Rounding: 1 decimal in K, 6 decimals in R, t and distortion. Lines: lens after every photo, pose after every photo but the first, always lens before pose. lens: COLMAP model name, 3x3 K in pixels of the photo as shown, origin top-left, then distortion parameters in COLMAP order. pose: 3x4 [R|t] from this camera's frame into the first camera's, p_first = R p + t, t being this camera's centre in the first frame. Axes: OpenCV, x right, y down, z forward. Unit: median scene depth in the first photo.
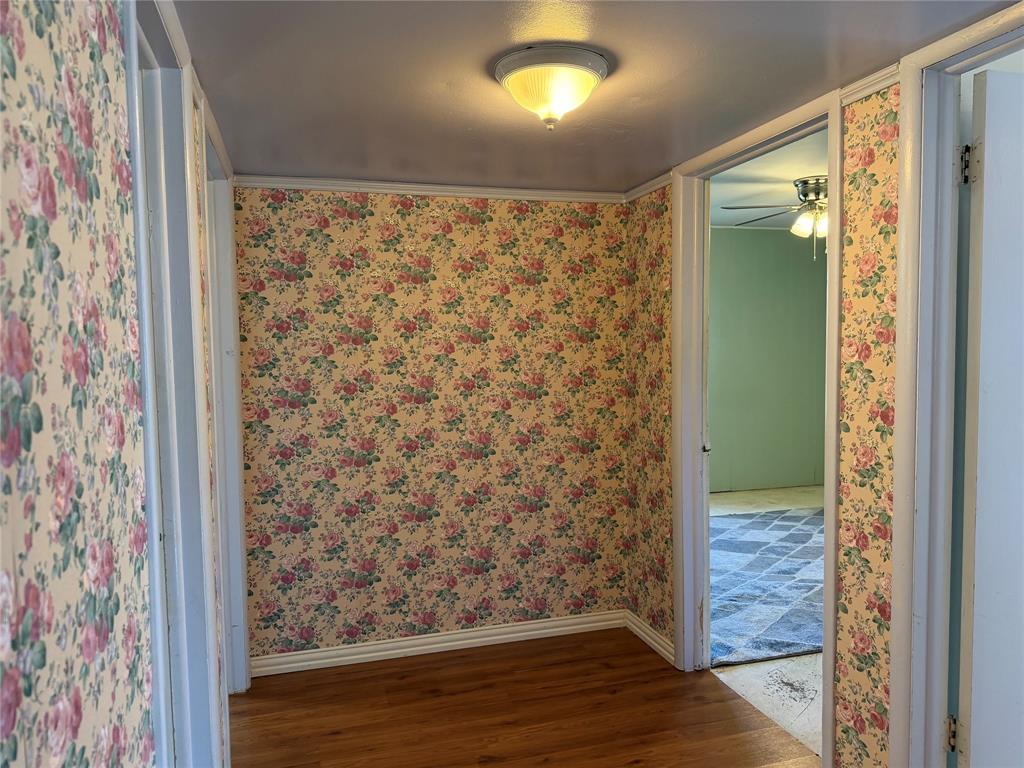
lens RADIAL K [[713.0, 0, 512.0], [0, 713.0, 384.0], [0, 0, 1]] dist [-0.007111, -0.005835]
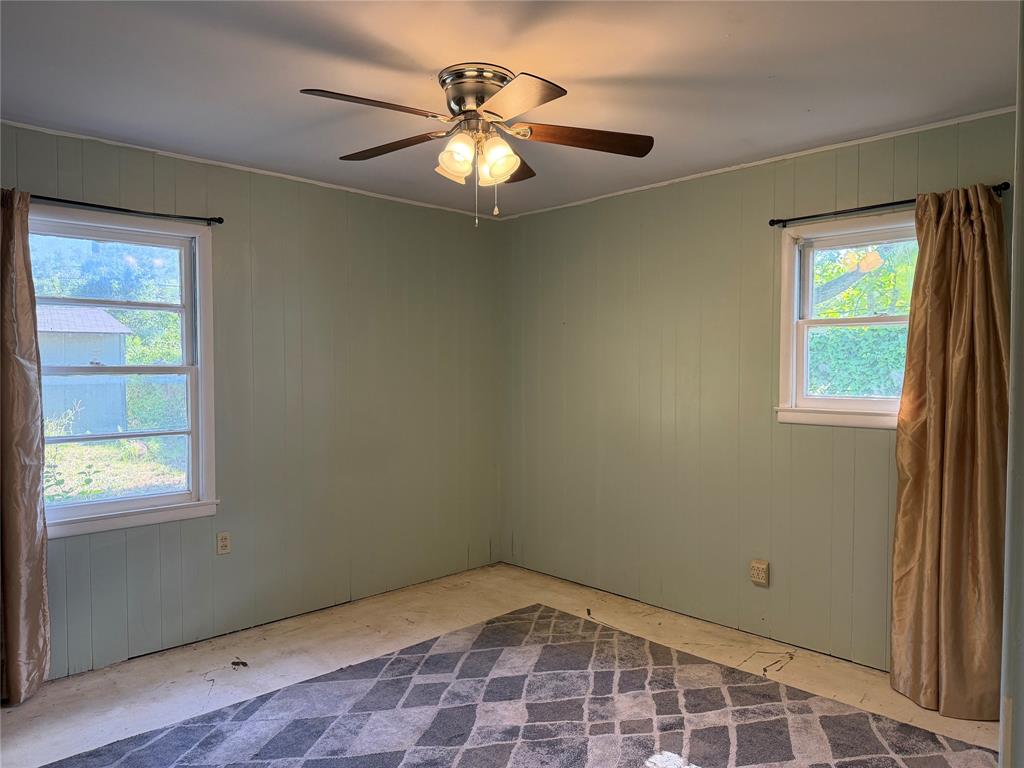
lens RADIAL K [[729.2, 0, 512.0], [0, 729.2, 384.0], [0, 0, 1]] dist [-0.004296, -0.005794]
pose [[0.886483, -0.000281, 0.462761, 0.174115], [0.014492, 0.999526, -0.027156, -0.034238], [-0.462534, 0.030779, 0.886067, 0.451844]]
